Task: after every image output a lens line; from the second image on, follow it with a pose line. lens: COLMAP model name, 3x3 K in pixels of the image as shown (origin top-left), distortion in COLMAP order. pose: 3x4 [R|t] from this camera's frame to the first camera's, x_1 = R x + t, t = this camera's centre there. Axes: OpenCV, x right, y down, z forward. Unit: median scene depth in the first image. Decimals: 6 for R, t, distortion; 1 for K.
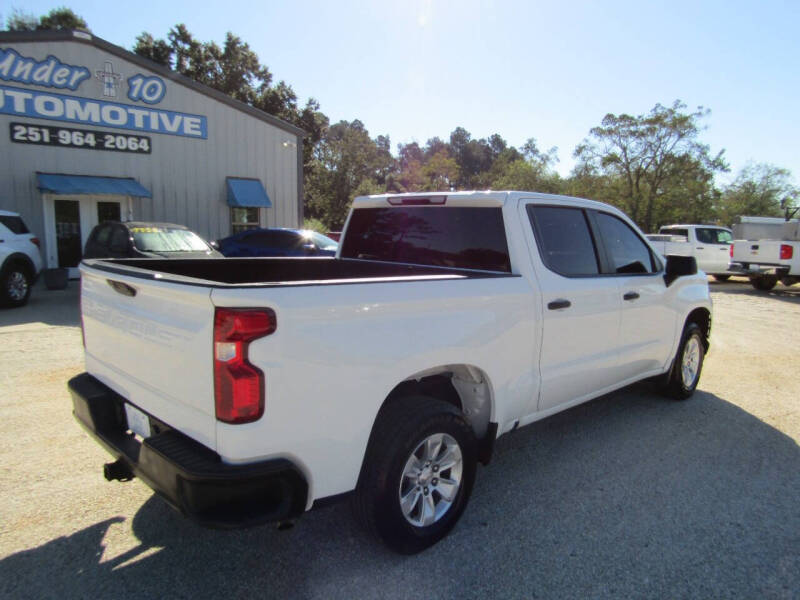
lens RADIAL K [[565.1, 0, 403.7], [0, 565.1, 299.9], [0, 0, 1]] dist [-0.019788, 0.003651]
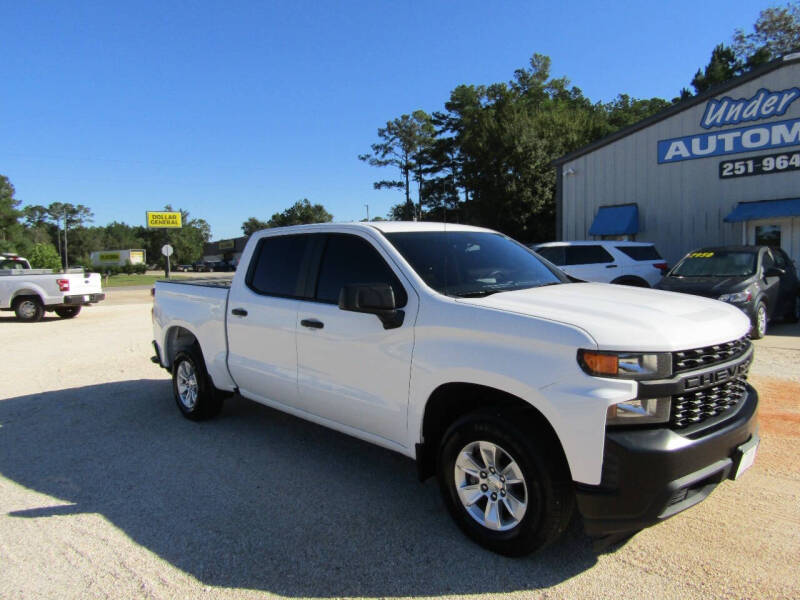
lens RADIAL K [[564.2, 0, 401.7], [0, 564.2, 297.6], [0, 0, 1]] dist [-0.016136, 0.004125]
pose [[-0.032131, 0.049966, -0.998234, 0.353722], [-0.099763, 0.993602, 0.052946, -0.029761], [0.994492, 0.101288, -0.026941, 0.311657]]
